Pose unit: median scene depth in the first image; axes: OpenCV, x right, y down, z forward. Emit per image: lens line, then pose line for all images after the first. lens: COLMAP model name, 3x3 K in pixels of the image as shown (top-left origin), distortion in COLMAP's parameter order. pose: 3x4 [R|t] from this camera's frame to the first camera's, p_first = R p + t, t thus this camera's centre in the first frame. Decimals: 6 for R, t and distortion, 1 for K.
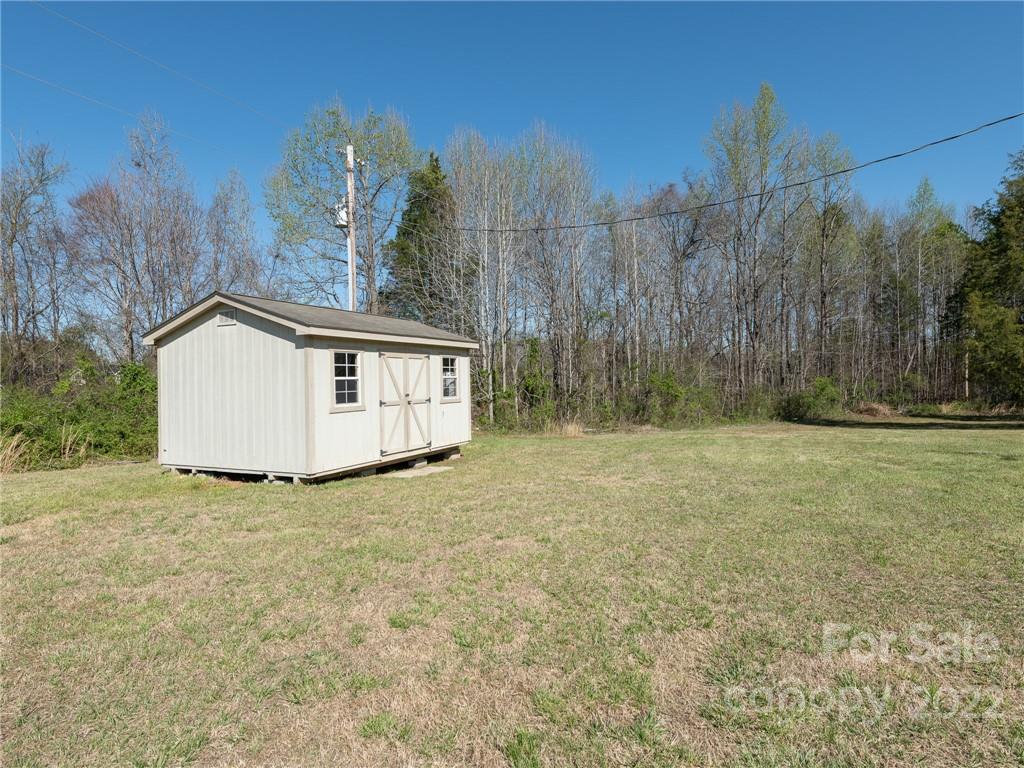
lens RADIAL K [[506.7, 0, 505.3], [0, 506.7, 389.5], [0, 0, 1]] dist [0.004364, -0.000361]
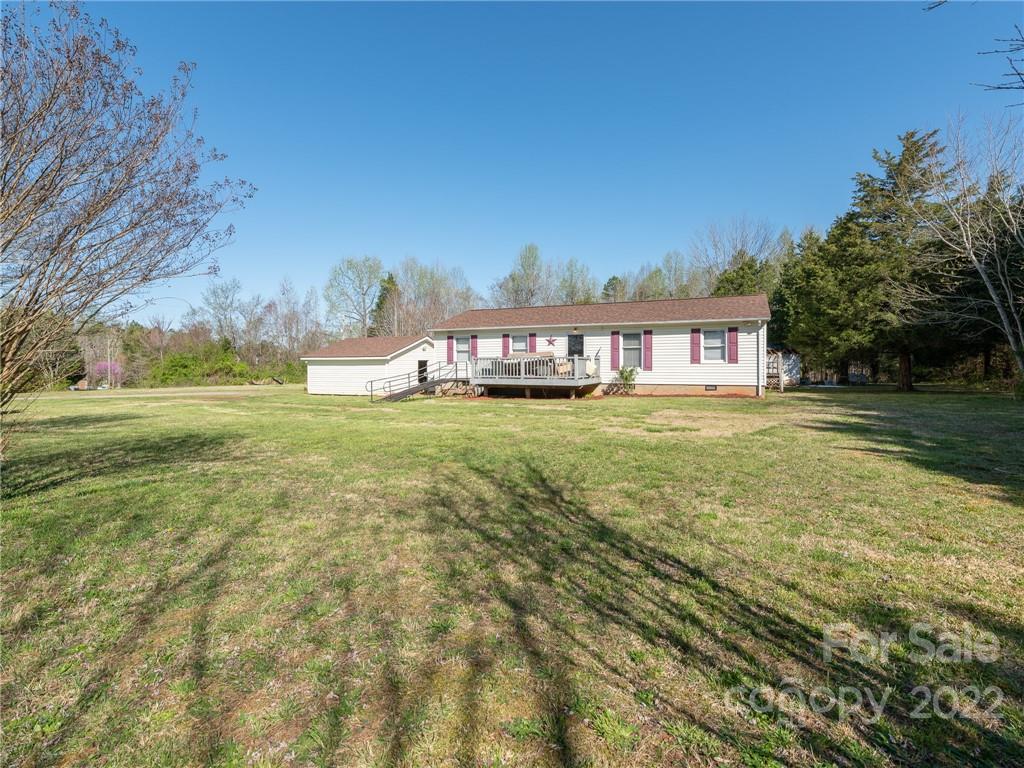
lens RADIAL K [[470.6, 0, 502.2], [0, 470.6, 378.5], [0, 0, 1]] dist [0.015780, -0.000304]
pose [[0.998133, 0.020327, -0.057599, 1.541822], [-0.019100, 0.999580, 0.021774, -0.051711], [0.058017, -0.020633, 0.998102, -3.586241]]
